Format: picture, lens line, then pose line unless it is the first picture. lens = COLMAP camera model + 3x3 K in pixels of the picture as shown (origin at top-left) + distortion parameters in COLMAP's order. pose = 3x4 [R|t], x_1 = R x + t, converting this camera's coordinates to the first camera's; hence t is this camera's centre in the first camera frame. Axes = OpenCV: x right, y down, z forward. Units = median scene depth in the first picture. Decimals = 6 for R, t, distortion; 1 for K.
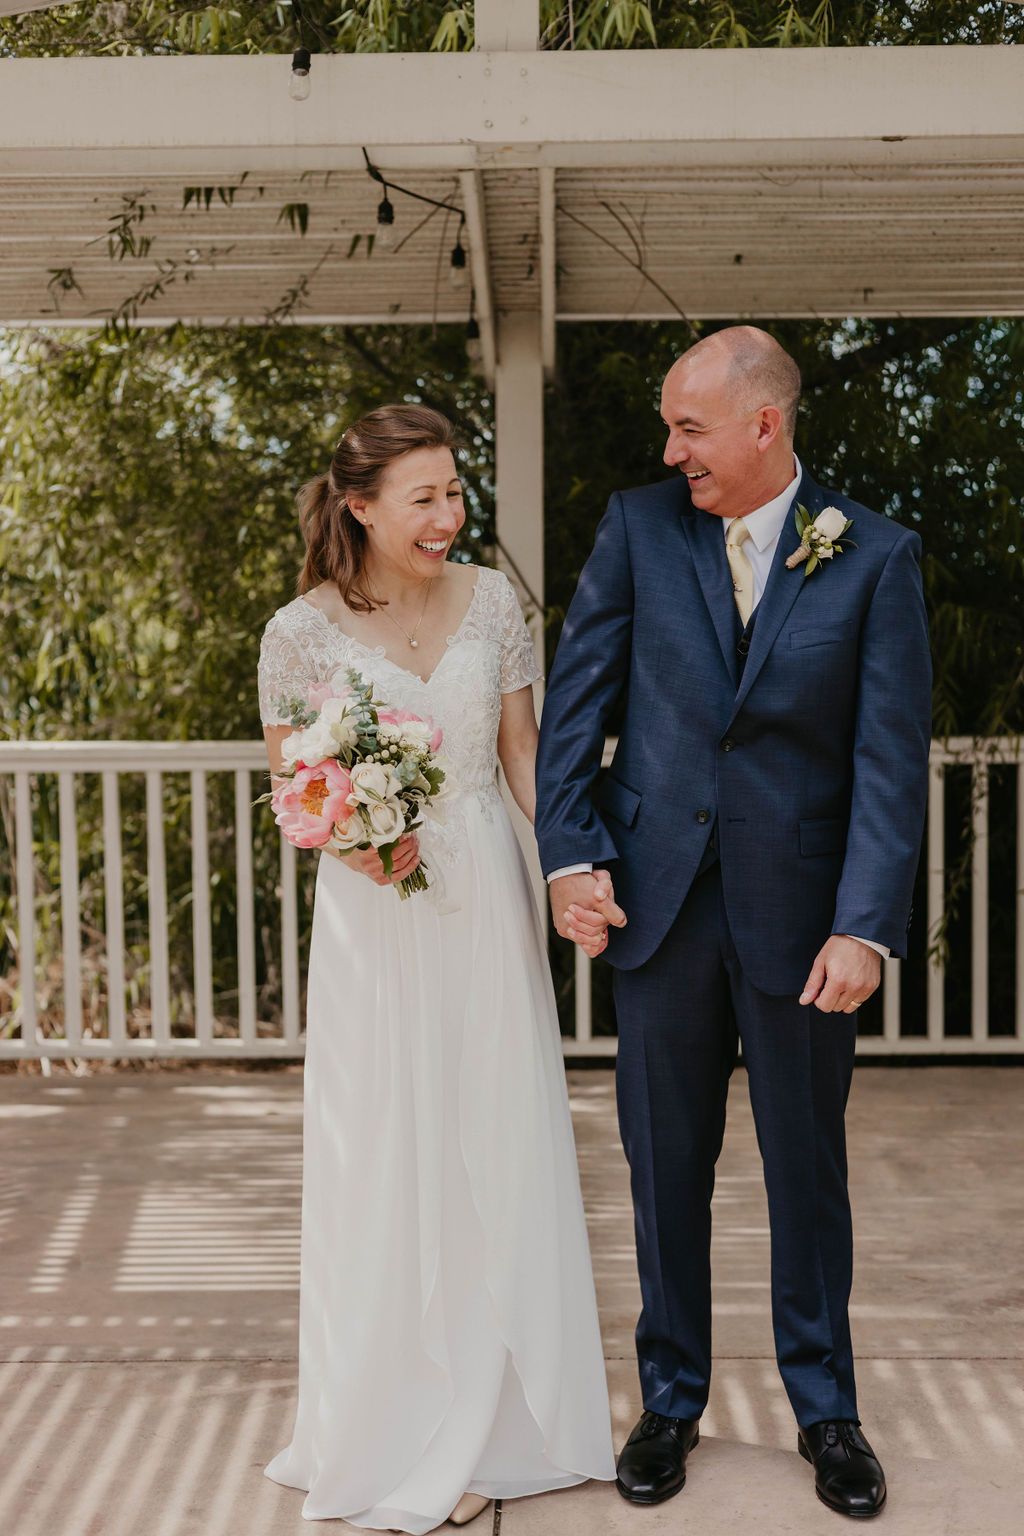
lens RADIAL K [[2183.4, 0, 498.8], [0, 2183.4, 775.1], [0, 0, 1]] dist [-0.012241, 0.000000]
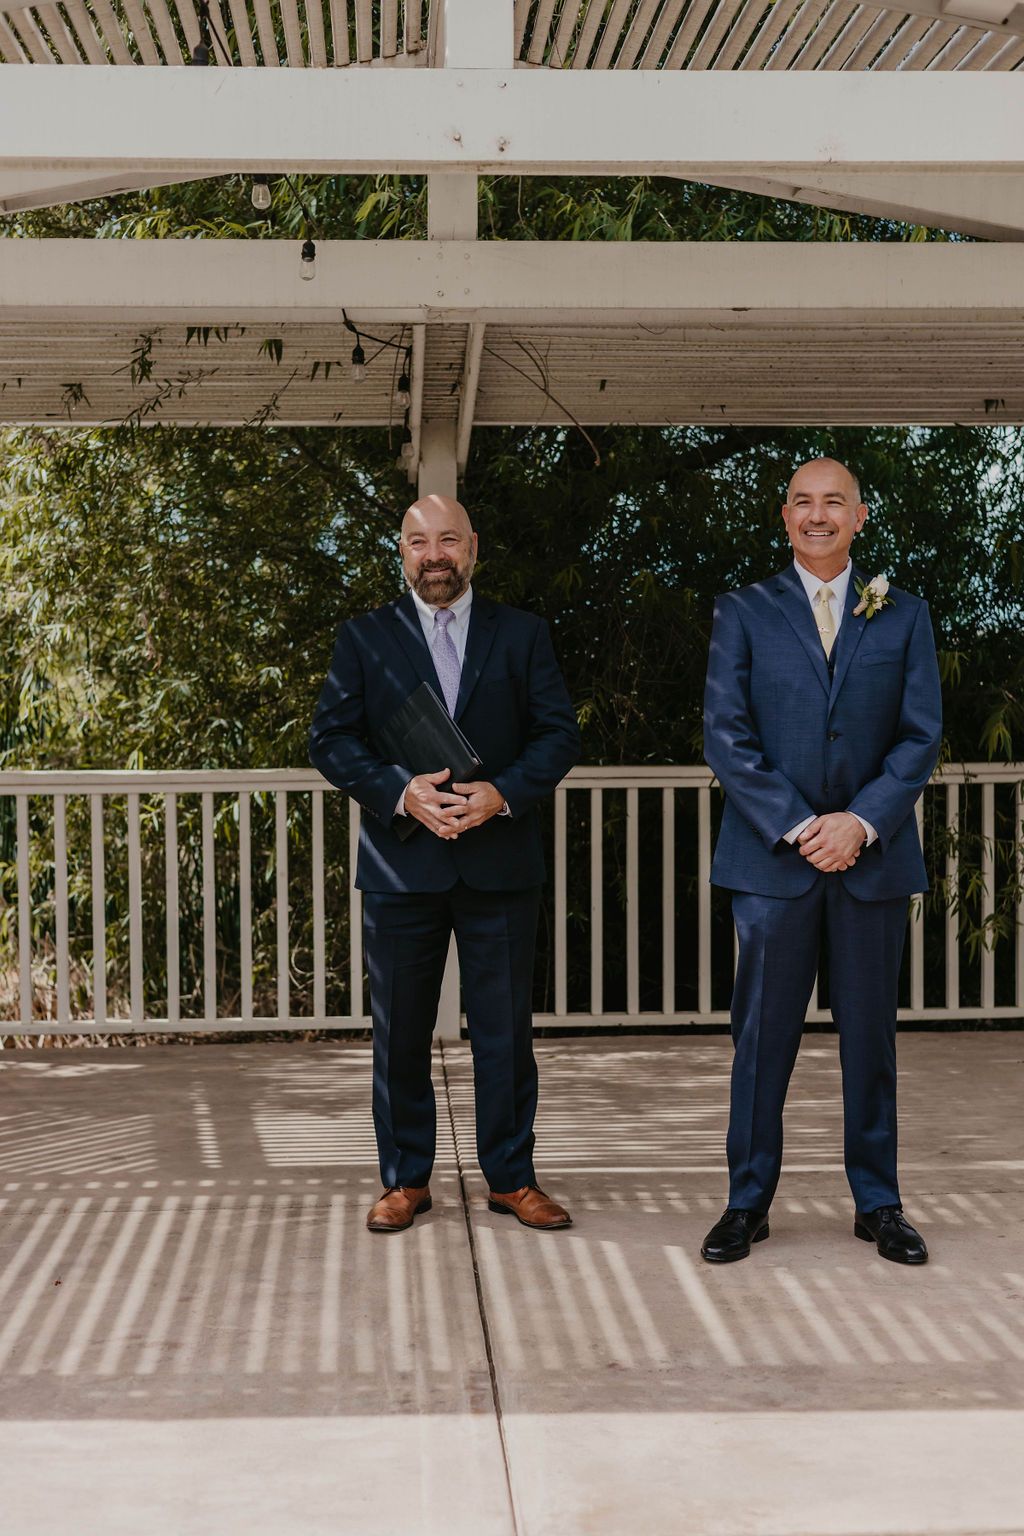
lens RADIAL K [[2183.4, 0, 482.0], [0, 2183.4, 766.5], [0, 0, 1]] dist [-0.012241, 0.000000]
pose [[0.997365, -0.001338, 0.072534, -0.064446], [0.003171, 0.999679, -0.025156, 0.018198], [-0.072477, 0.025320, 0.997049, -0.264893]]
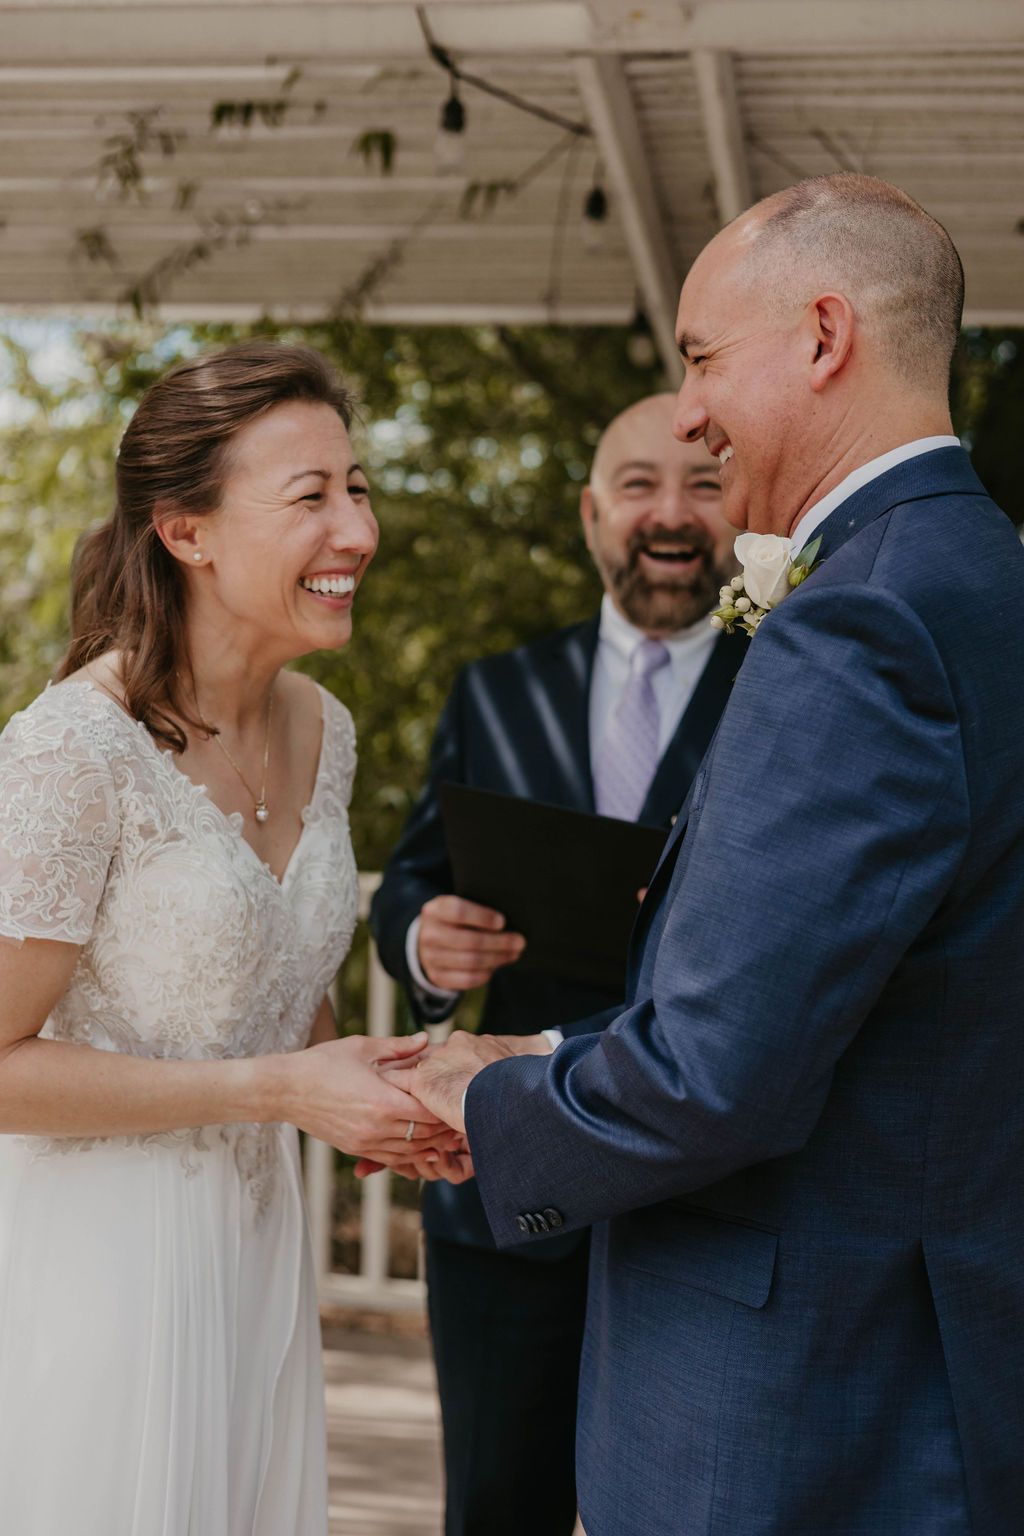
lens RADIAL K [[2183.4, 0, 523.0], [0, 2183.4, 768.5], [0, 0, 1]] dist [-0.012241, 0.000000]
pose [[0.988600, 0.046960, -0.143053, 0.064147], [-0.052334, 0.998050, -0.034034, -0.035524], [0.141175, 0.041133, 0.989130, 0.319878]]
